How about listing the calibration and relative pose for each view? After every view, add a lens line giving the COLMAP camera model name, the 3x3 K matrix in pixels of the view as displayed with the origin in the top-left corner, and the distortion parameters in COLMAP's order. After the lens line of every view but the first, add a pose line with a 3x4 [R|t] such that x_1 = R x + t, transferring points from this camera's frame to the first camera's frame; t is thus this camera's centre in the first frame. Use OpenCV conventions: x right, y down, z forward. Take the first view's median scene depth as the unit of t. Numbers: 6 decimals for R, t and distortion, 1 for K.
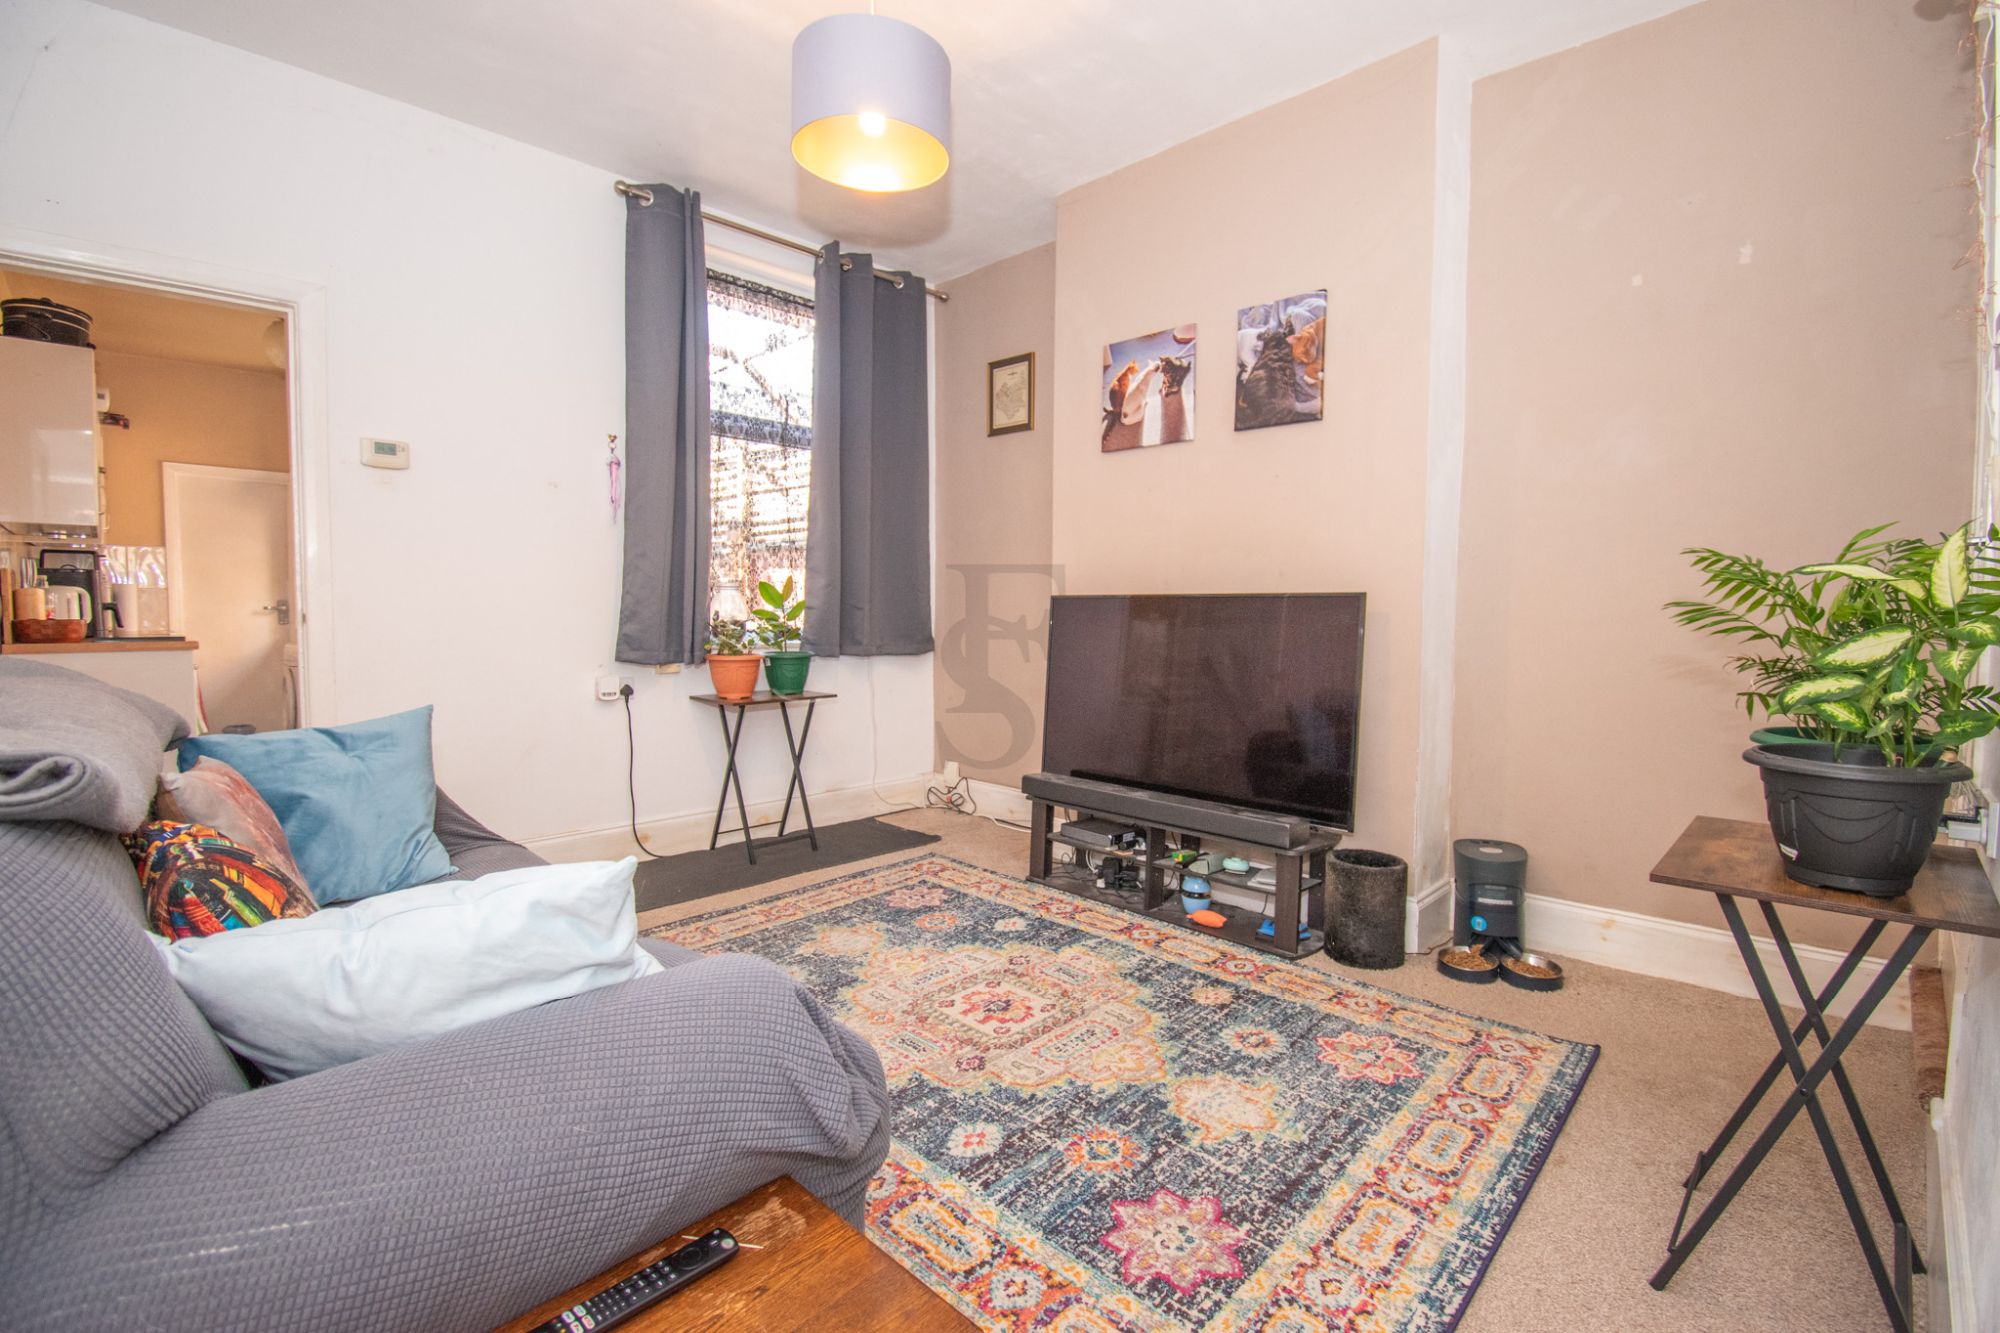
lens RADIAL K [[906.5, 0, 1015.7], [0, 906.5, 657.3], [0, 0, 1]] dist [-0.003151, -0.002937]
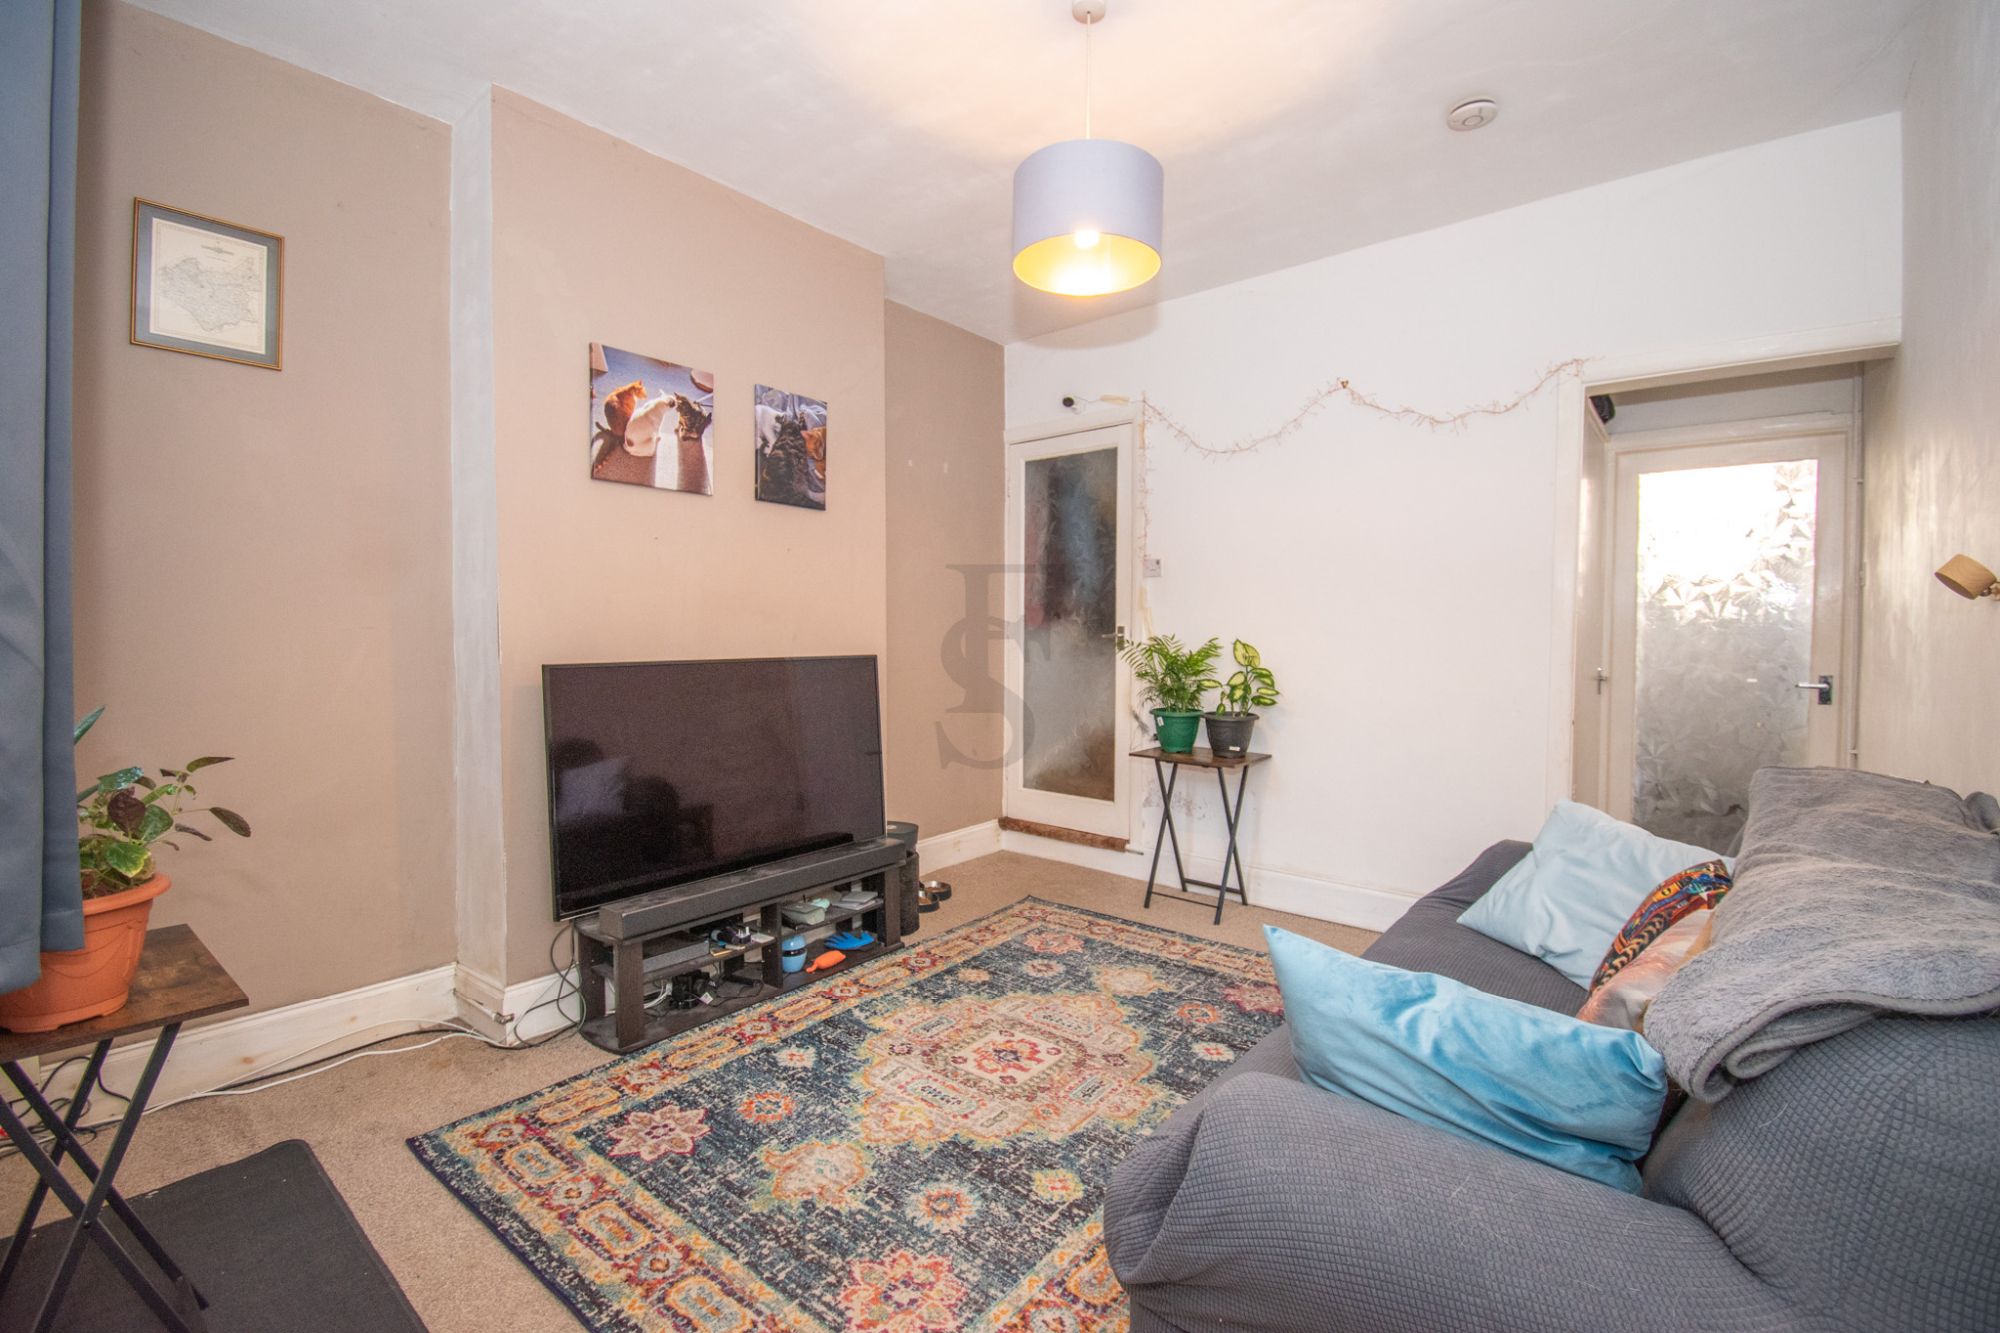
lens RADIAL K [[906.5, 0, 1012.5], [0, 906.5, 654.4], [0, 0, 1]] dist [-0.003151, -0.002937]
pose [[-0.121749, -0.037402, 0.991856, -0.869214], [0.045953, 0.998006, 0.043275, -0.111072], [-0.991497, 0.050847, -0.119787, 0.891932]]
